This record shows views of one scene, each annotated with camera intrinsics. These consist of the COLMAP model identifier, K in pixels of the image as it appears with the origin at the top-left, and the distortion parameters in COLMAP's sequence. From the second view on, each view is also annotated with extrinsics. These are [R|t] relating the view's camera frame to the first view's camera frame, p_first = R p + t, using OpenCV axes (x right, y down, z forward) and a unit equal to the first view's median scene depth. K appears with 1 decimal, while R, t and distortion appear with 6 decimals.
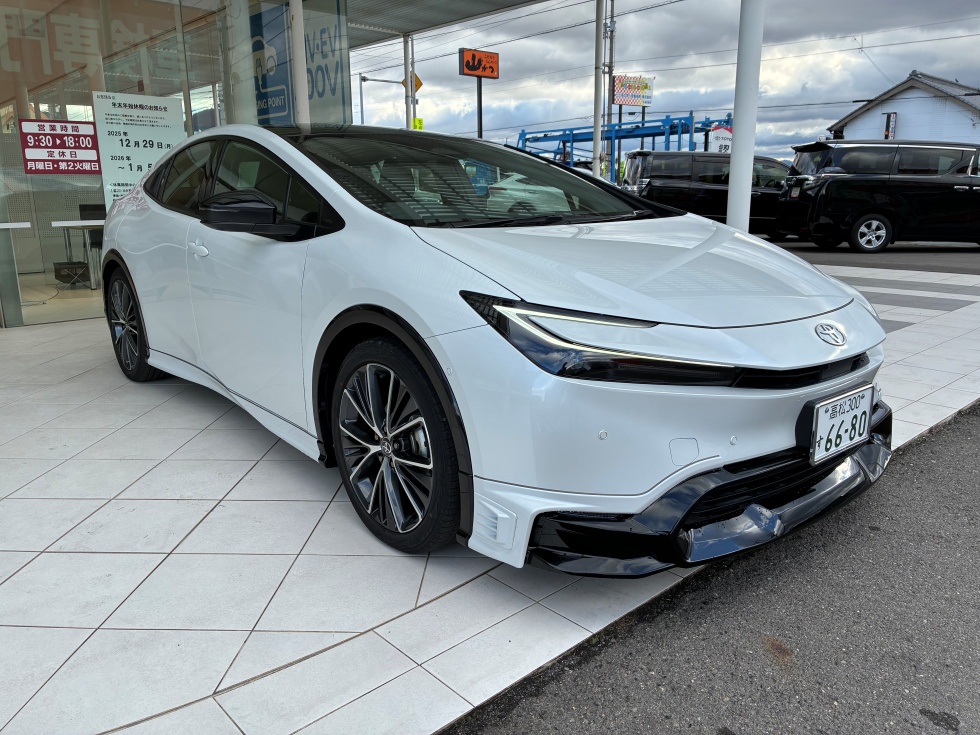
lens RADIAL K [[753.7, 0, 491.5], [0, 753.7, 374.6], [0, 0, 1]] dist [0.055335, -0.072745]
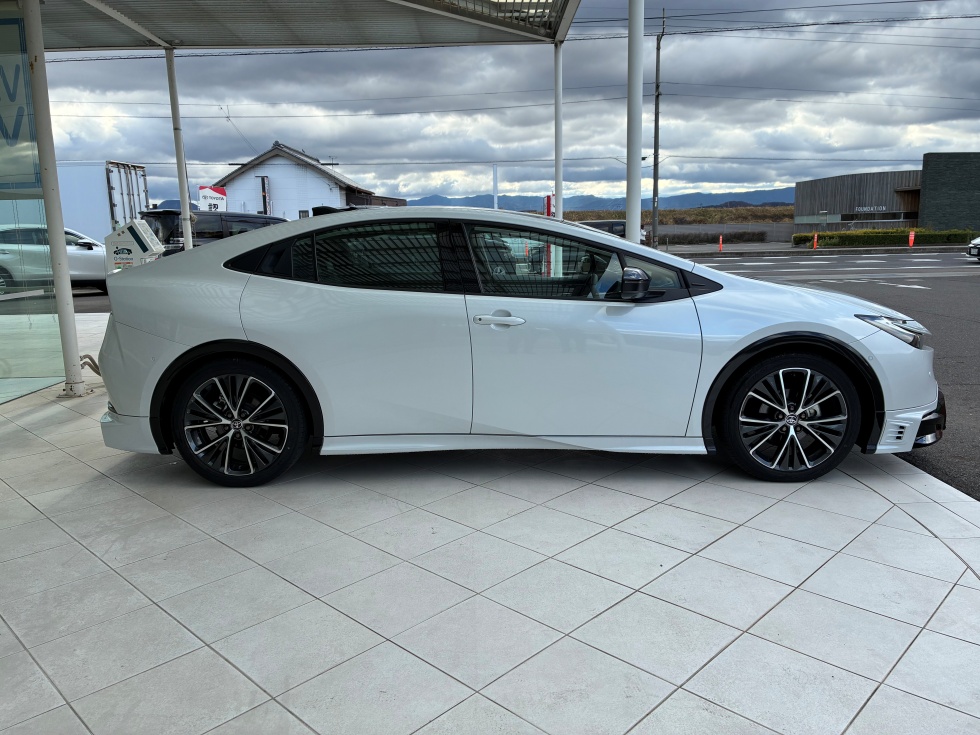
lens RADIAL K [[753.7, 0, 490.3], [0, 753.7, 365.7], [0, 0, 1]] dist [0.055335, -0.072745]
pose [[0.663631, -0.141944, 0.734470, -1.203105], [0.197500, 0.980241, 0.010990, -0.111493], [-0.721518, 0.137764, 0.678552, 0.241914]]
